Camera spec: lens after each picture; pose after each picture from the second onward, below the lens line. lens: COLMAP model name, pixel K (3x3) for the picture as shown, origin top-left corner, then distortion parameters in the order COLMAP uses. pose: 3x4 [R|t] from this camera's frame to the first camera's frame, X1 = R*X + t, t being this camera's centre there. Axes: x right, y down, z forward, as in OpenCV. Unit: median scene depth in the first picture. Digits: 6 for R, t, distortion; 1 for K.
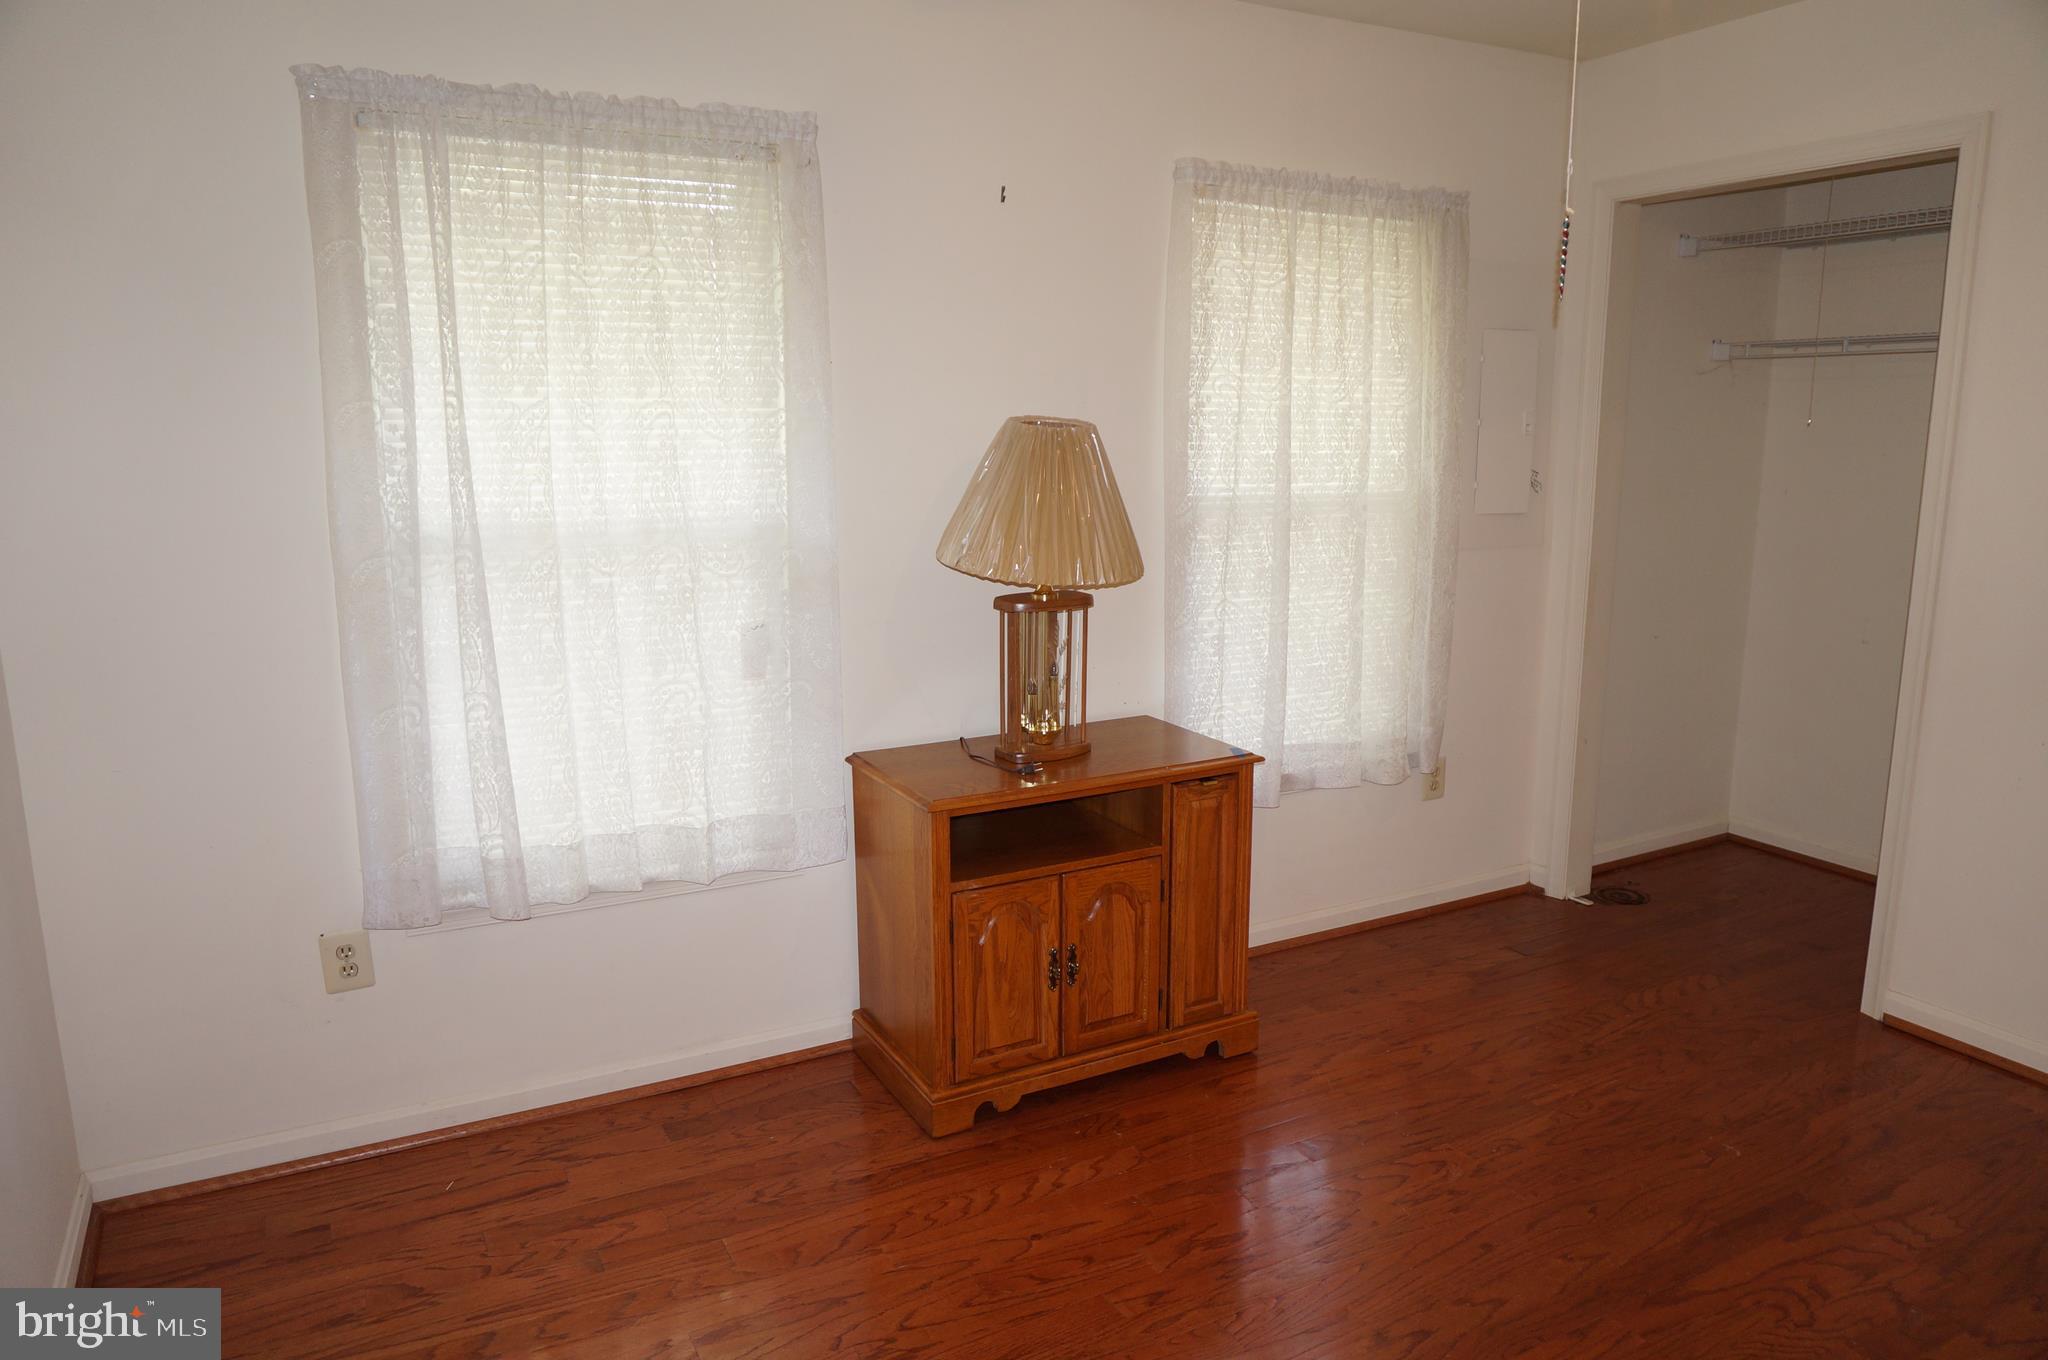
lens RADIAL K [[1371.1, 0, 1023.3], [0, 1371.1, 670.7], [0, 0, 1]] dist [-0.023197, 0.003958]
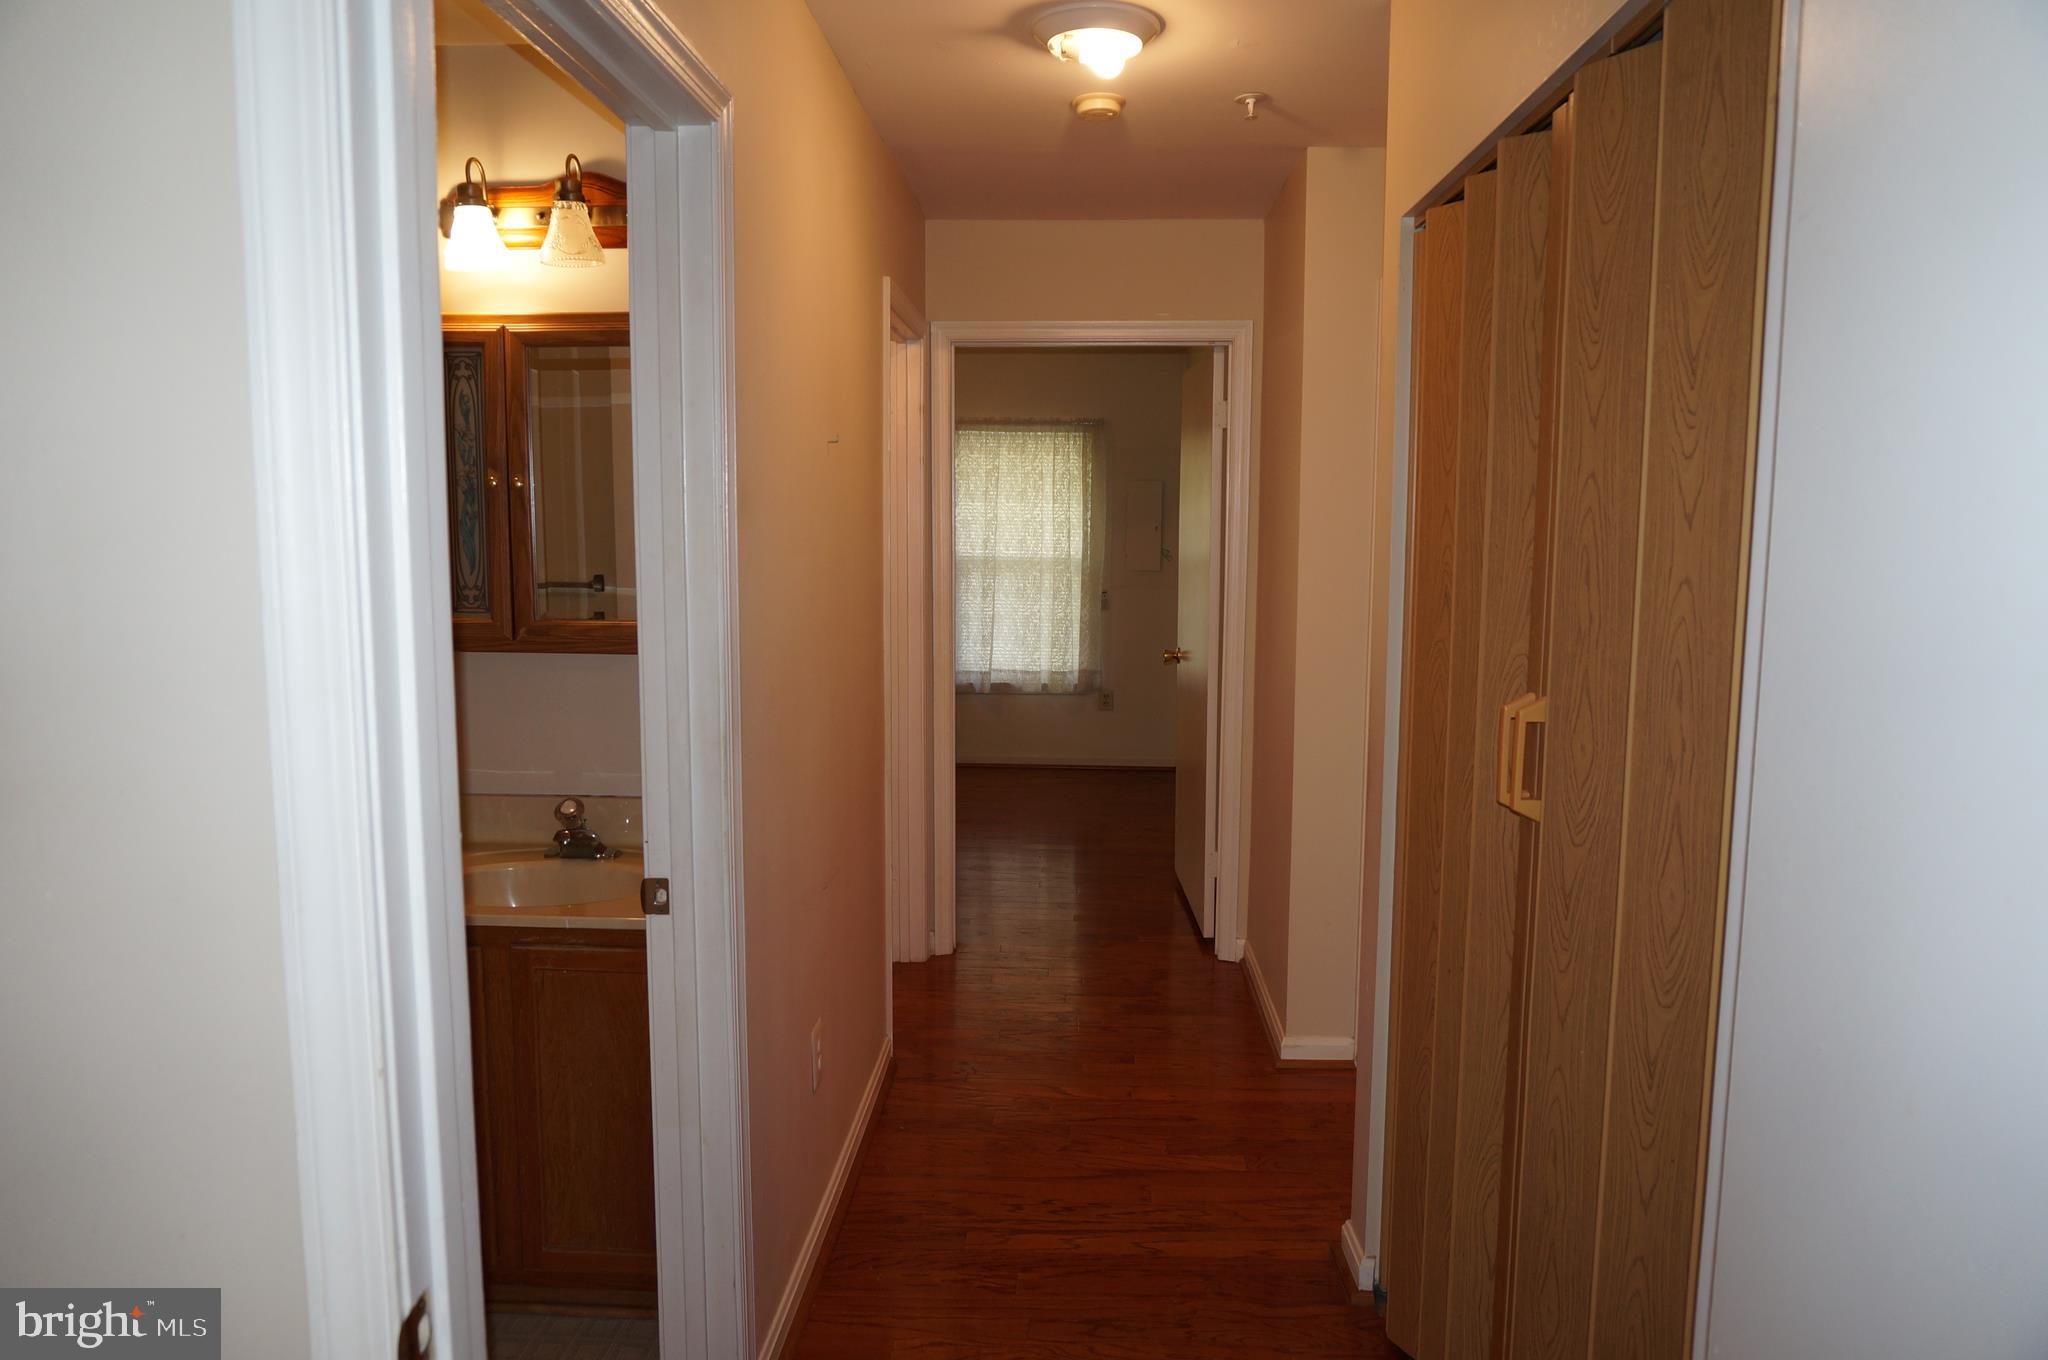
lens RADIAL K [[1371.1, 0, 1023.3], [0, 1371.1, 670.7], [0, 0, 1]] dist [-0.023197, 0.003958]
pose [[0.847385, 0.070737, -0.526246, 1.672317], [-0.105670, 0.993728, -0.036579, 0.161154], [0.520358, 0.086605, 0.849545, -1.034687]]
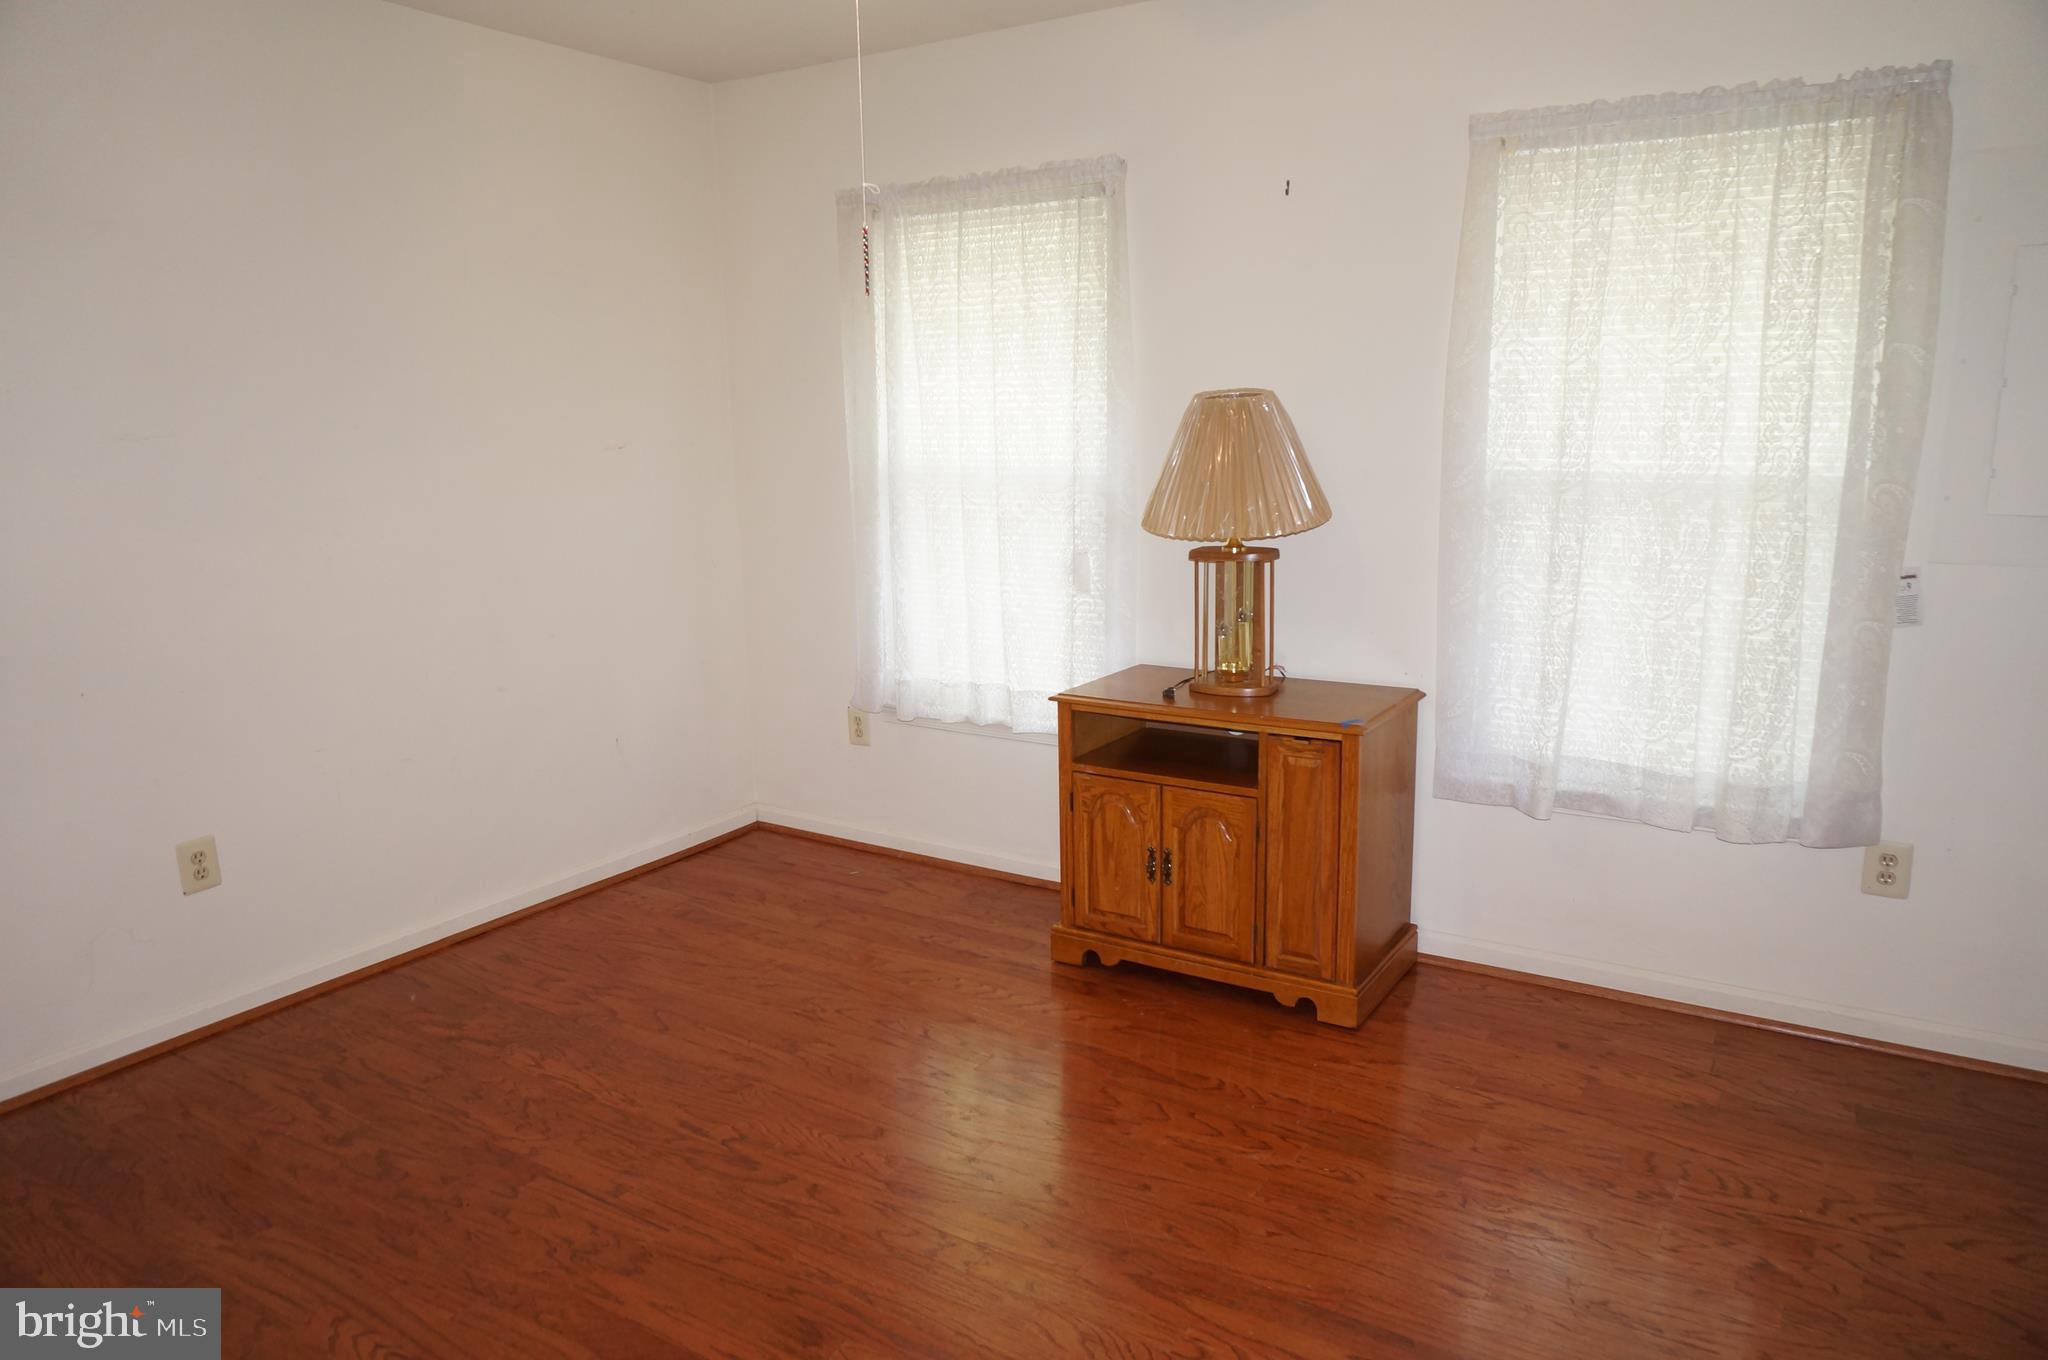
lens RADIAL K [[1371.1, 0, 1023.3], [0, 1371.1, 670.7], [0, 0, 1]] dist [-0.023197, 0.003958]
pose [[0.487858, 0.159325, -0.858260, 0.915141], [-0.144632, 0.984366, 0.100522, -0.044774], [0.860858, 0.075091, 0.503275, 0.295297]]
